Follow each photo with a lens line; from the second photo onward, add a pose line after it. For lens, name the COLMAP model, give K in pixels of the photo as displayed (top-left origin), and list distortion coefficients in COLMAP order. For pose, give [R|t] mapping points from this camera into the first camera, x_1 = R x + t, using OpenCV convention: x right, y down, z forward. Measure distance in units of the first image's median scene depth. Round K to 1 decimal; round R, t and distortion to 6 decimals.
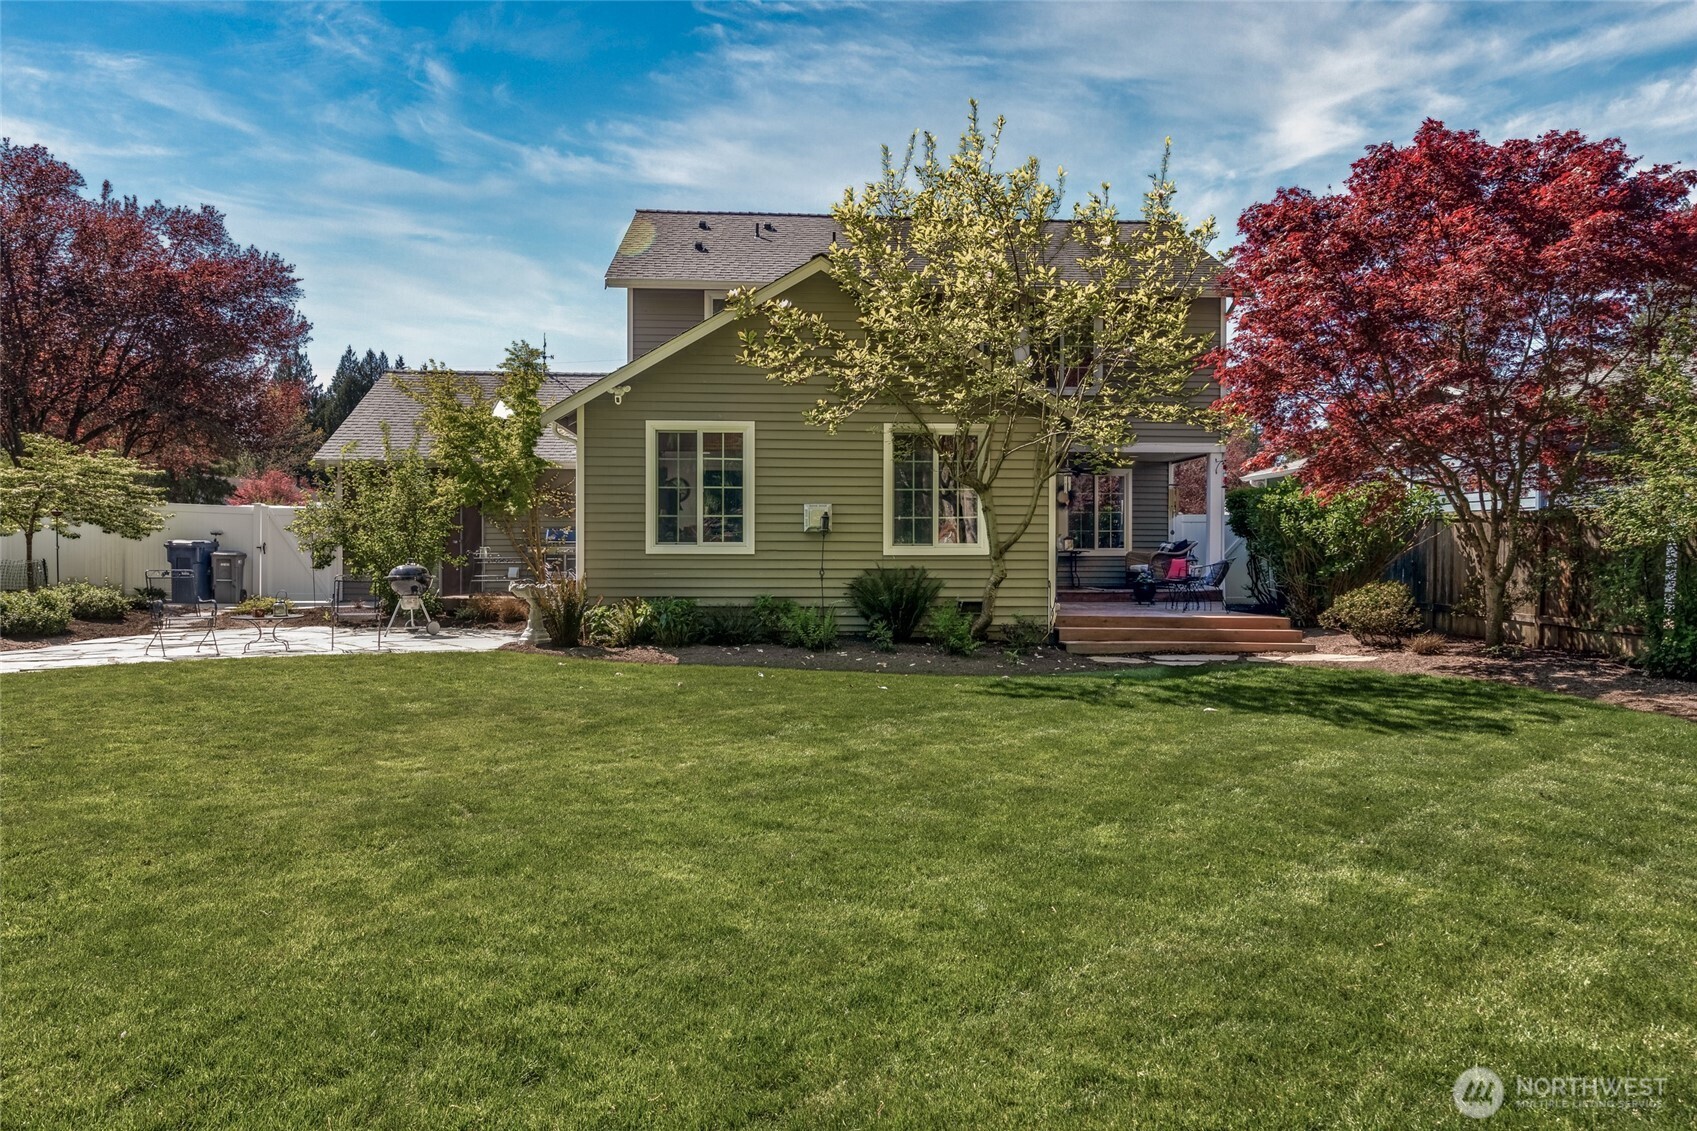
lens RADIAL K [[1119.9, 0, 848.5], [0, 1119.9, 565.5], [0, 0, 1]] dist [-0.000711, 0.001003]
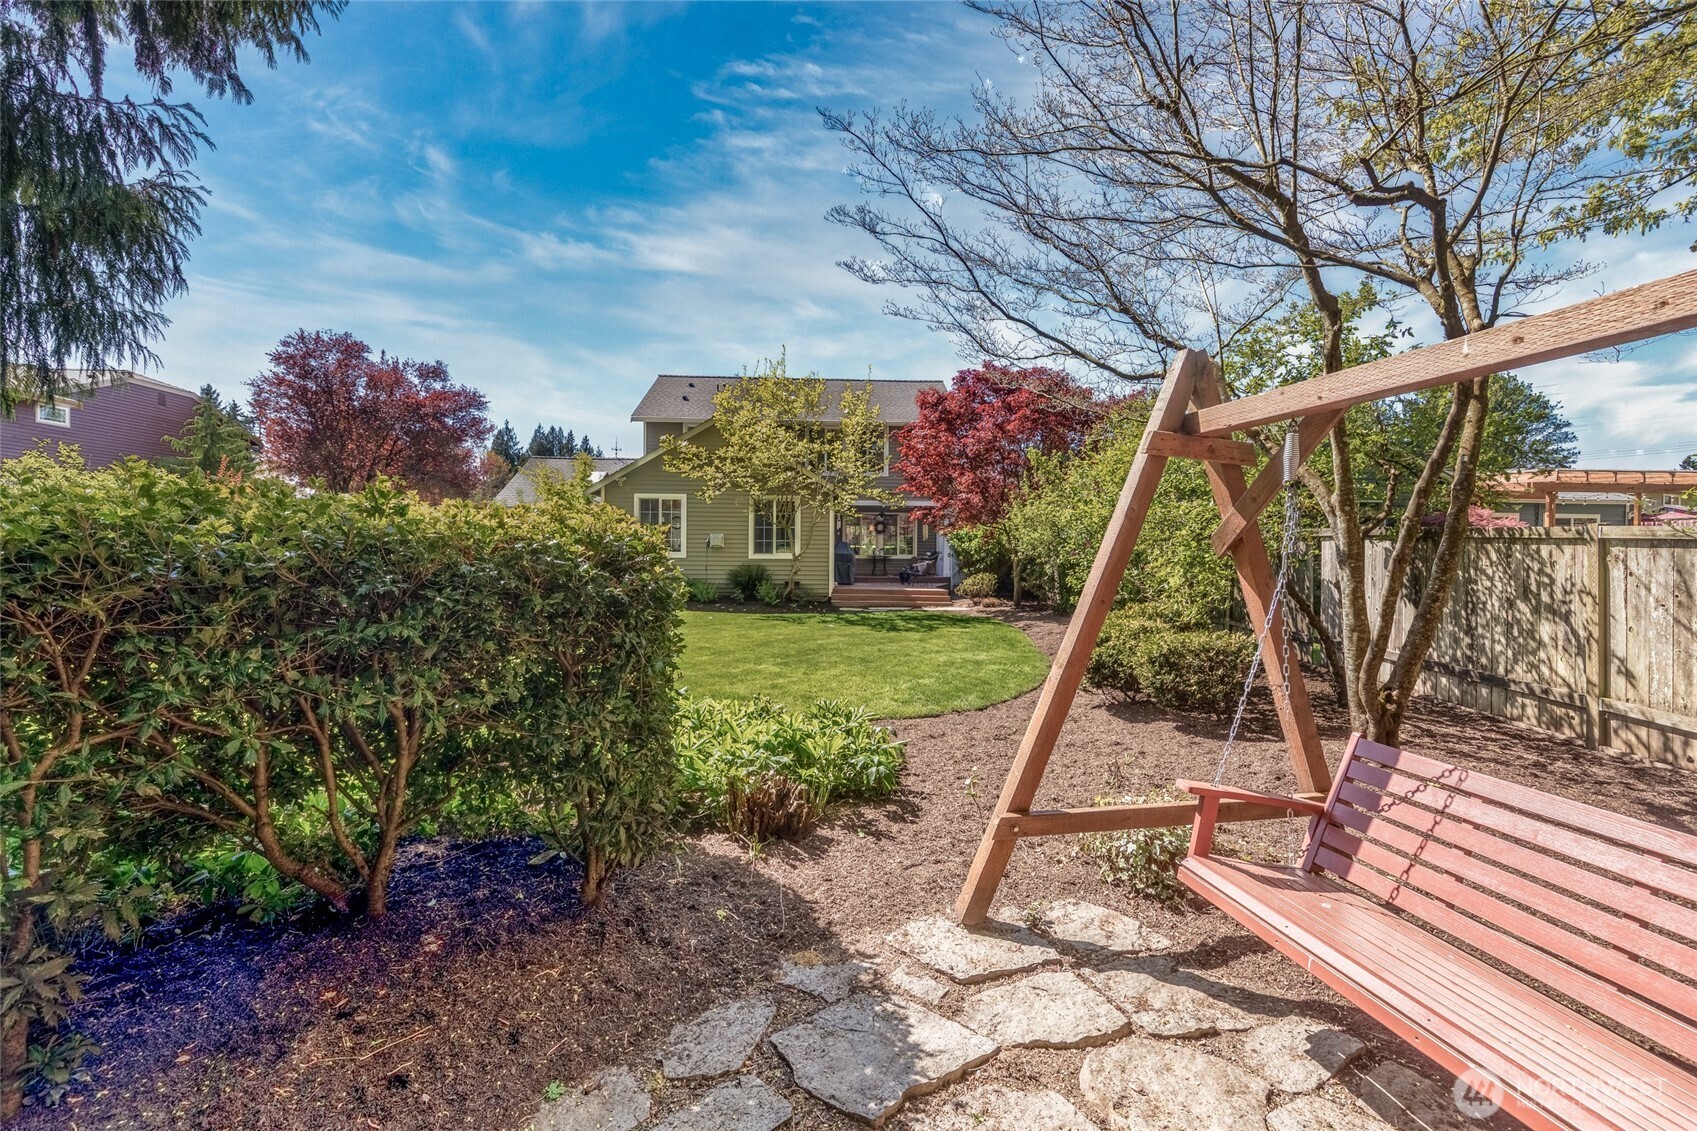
lens RADIAL K [[723.5, 0, 848.5], [0, 723.5, 565.5], [0, 0, 1]] dist [0.000236, 0.000012]
pose [[0.999824, 0.005219, -0.018003, 0.186767], [-0.005159, 0.999981, 0.003331, -0.002046], [0.018020, -0.003238, 0.999832, -0.260964]]
